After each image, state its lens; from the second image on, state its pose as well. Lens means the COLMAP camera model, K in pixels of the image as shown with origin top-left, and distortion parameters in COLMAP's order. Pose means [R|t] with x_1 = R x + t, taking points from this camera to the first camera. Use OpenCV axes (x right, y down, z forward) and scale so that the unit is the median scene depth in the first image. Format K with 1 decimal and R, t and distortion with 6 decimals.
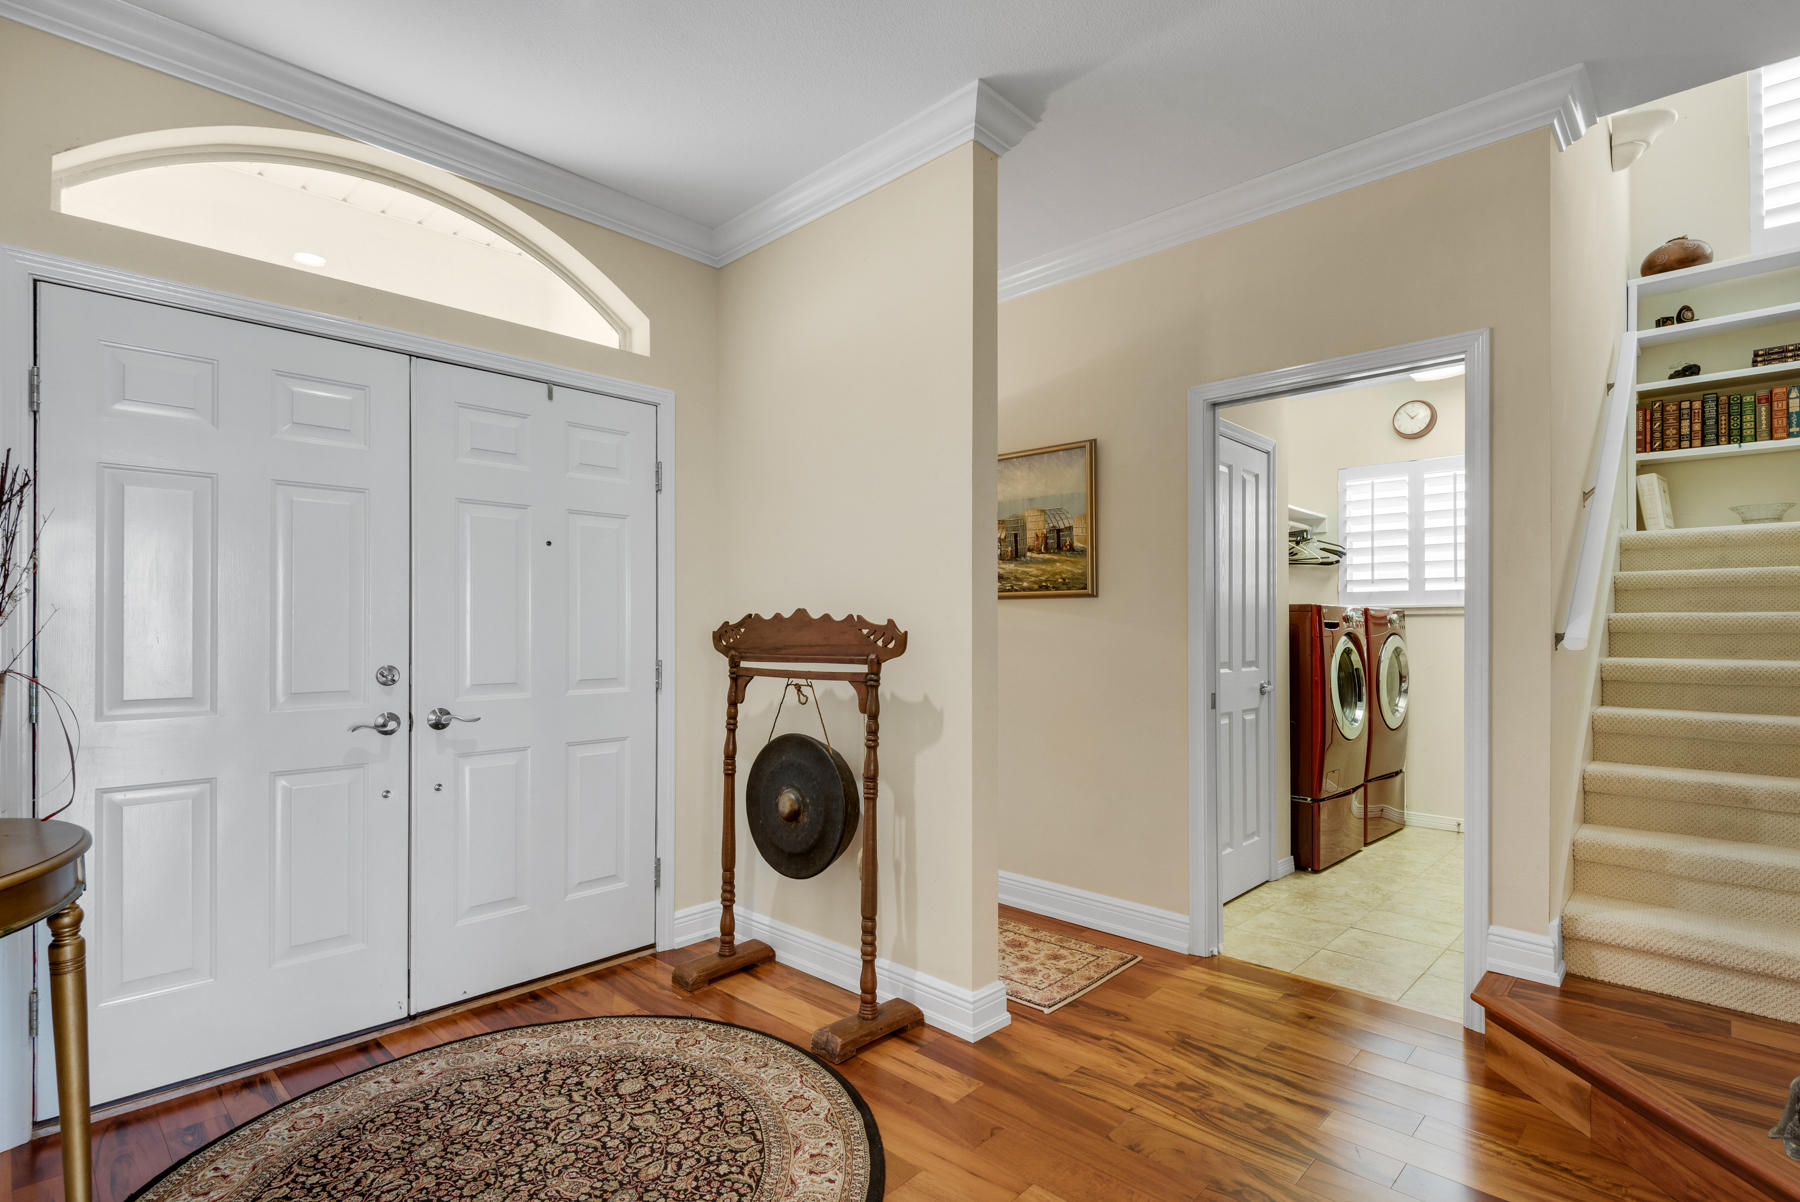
lens RADIAL K [[897.0, 0, 891.0], [0, 897.0, 652.1], [0, 0, 1]] dist [0.022849, -0.001588]
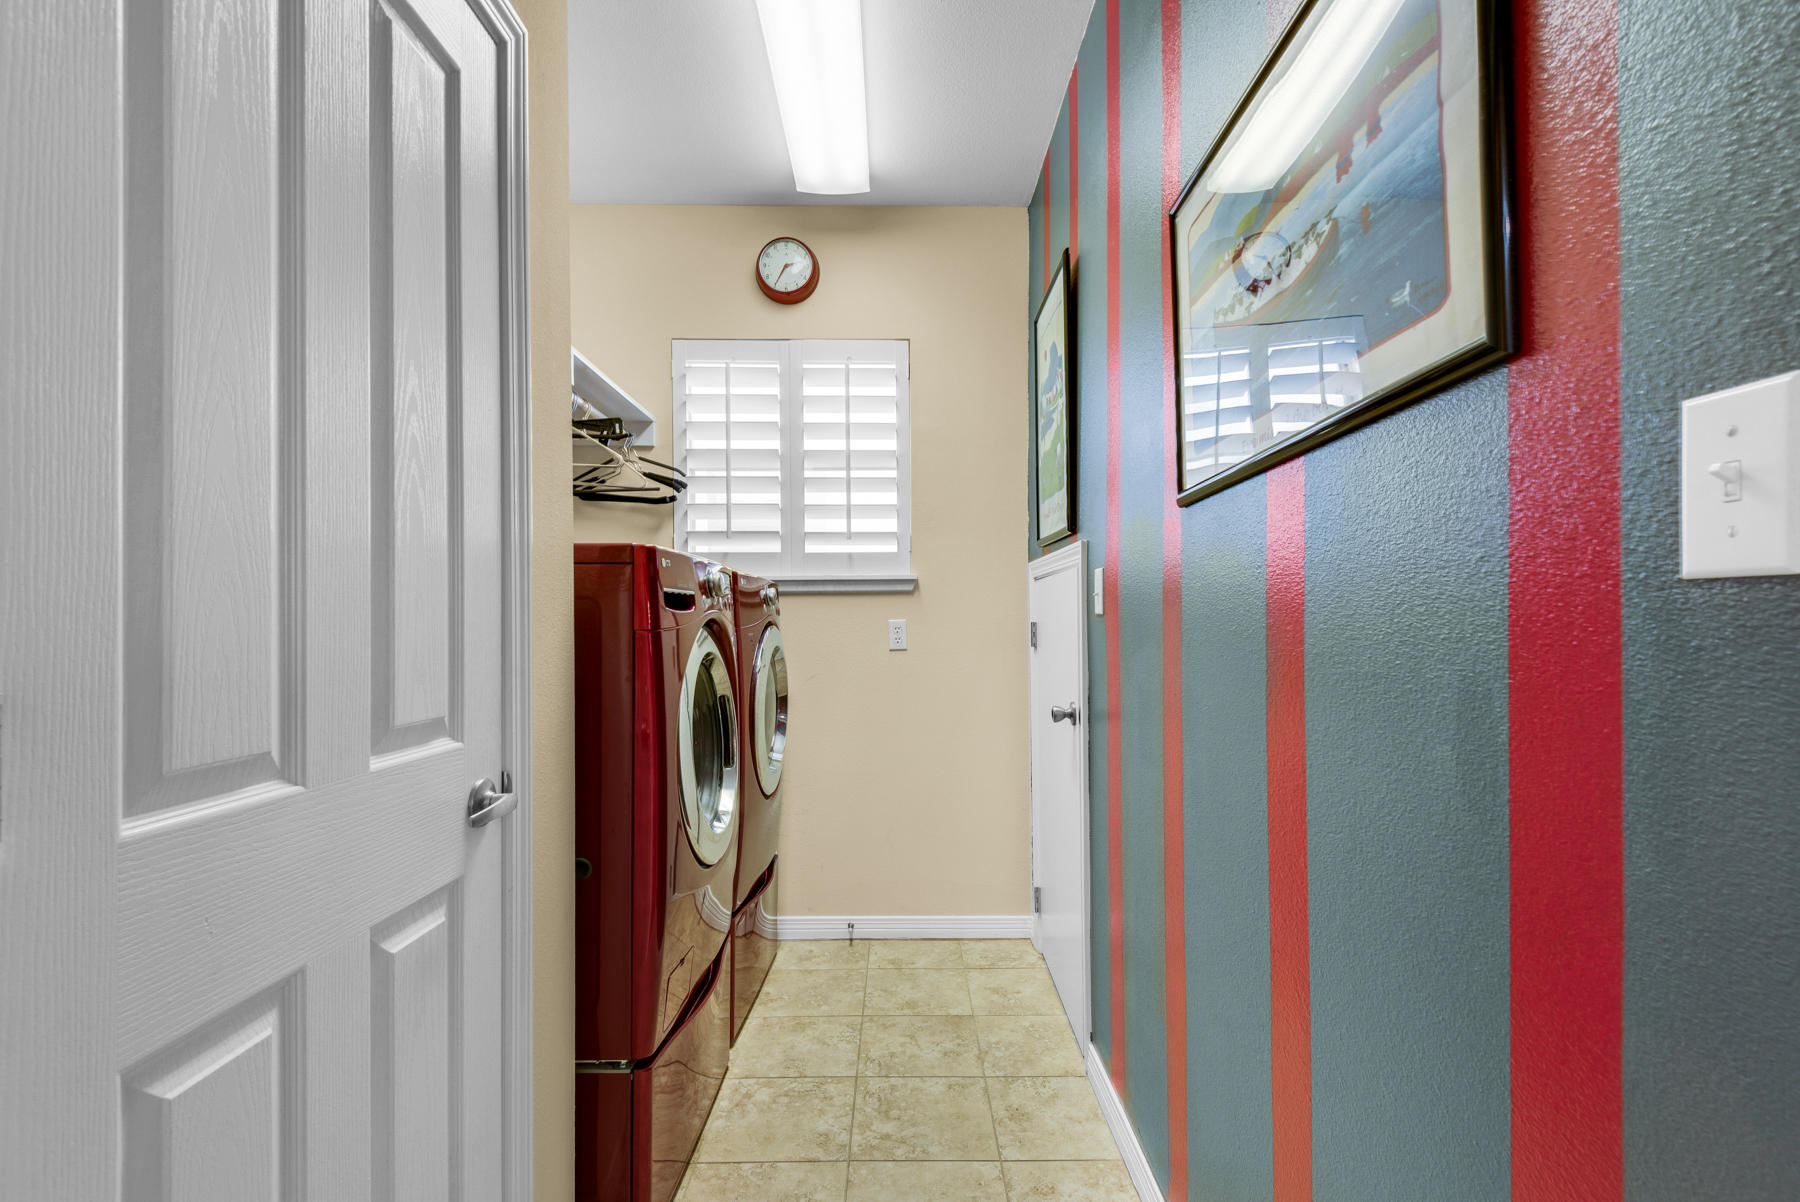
lens RADIAL K [[830.7, 0, 898.2], [0, 830.7, 612.9], [0, 0, 1]] dist [0.037397, -0.025391]
pose [[0.732124, 0.012212, 0.681061, 0.276919], [0.009180, 0.999572, -0.027792, -0.012323], [-0.681109, 0.026599, 0.731699, 0.596411]]
